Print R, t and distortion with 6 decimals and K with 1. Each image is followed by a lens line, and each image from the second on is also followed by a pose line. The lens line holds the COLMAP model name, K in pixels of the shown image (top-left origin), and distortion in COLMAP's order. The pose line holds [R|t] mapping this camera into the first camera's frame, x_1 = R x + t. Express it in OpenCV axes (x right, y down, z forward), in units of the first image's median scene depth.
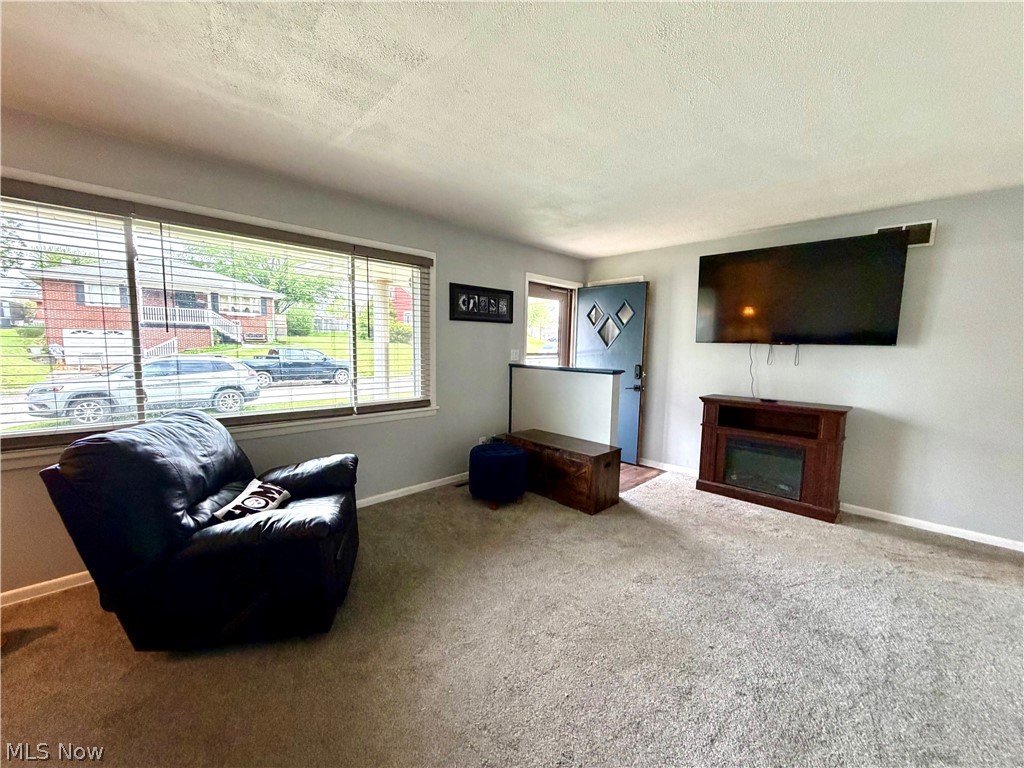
lens RADIAL K [[409.0, 0, 509.7], [0, 409.0, 383.8], [0, 0, 1]] dist [0.002202, 0.000551]
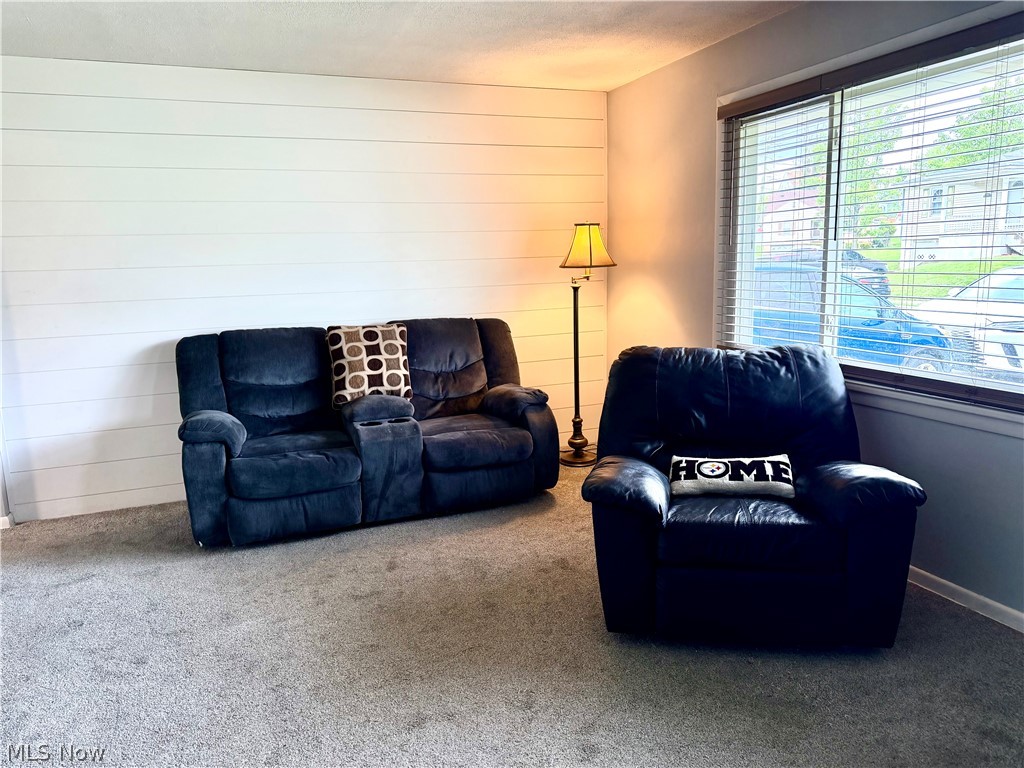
lens RADIAL K [[723.7, 0, 514.3], [0, 723.7, 388.4], [0, 0, 1]] dist [0.116066, -0.176805]
pose [[-0.380187, 0.146104, -0.913297, 0.677539], [-0.072492, 0.979700, 0.186903, -0.076413], [0.922064, 0.137265, -0.361877, 1.041265]]
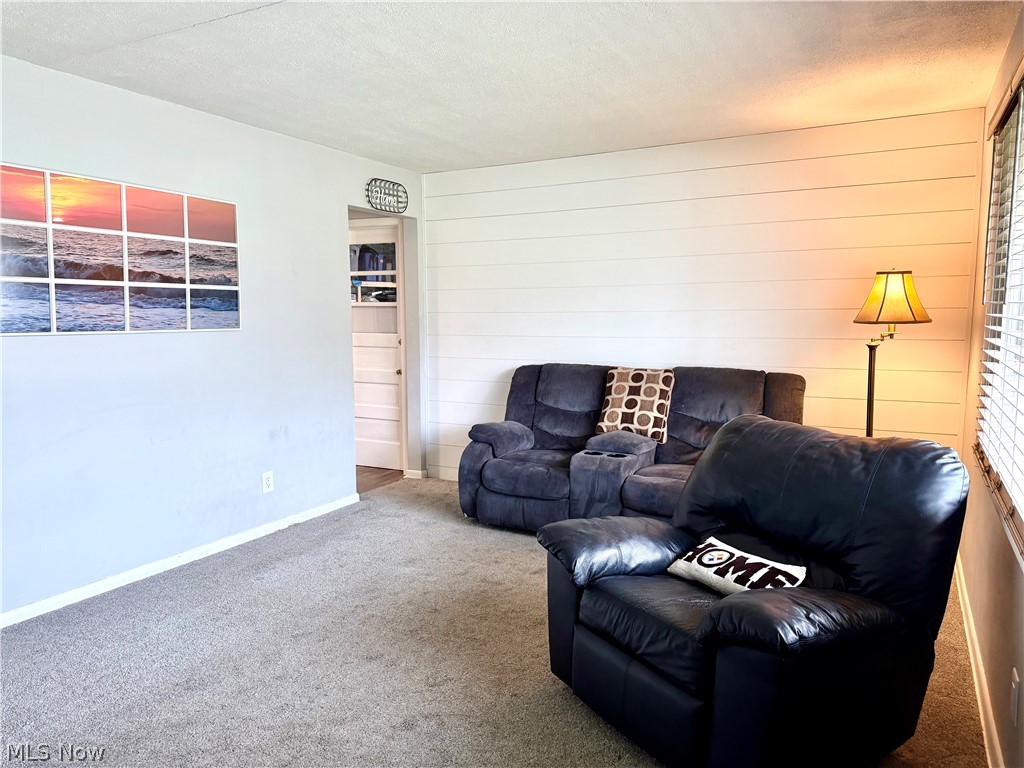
lens RADIAL K [[723.7, 0, 514.3], [0, 723.7, 388.4], [0, 0, 1]] dist [0.116066, -0.176805]
pose [[-0.957336, 0.011476, -0.288750, 0.037584], [-0.047082, 0.979666, 0.195033, -0.186171], [0.285116, 0.200307, -0.937329, 1.823767]]
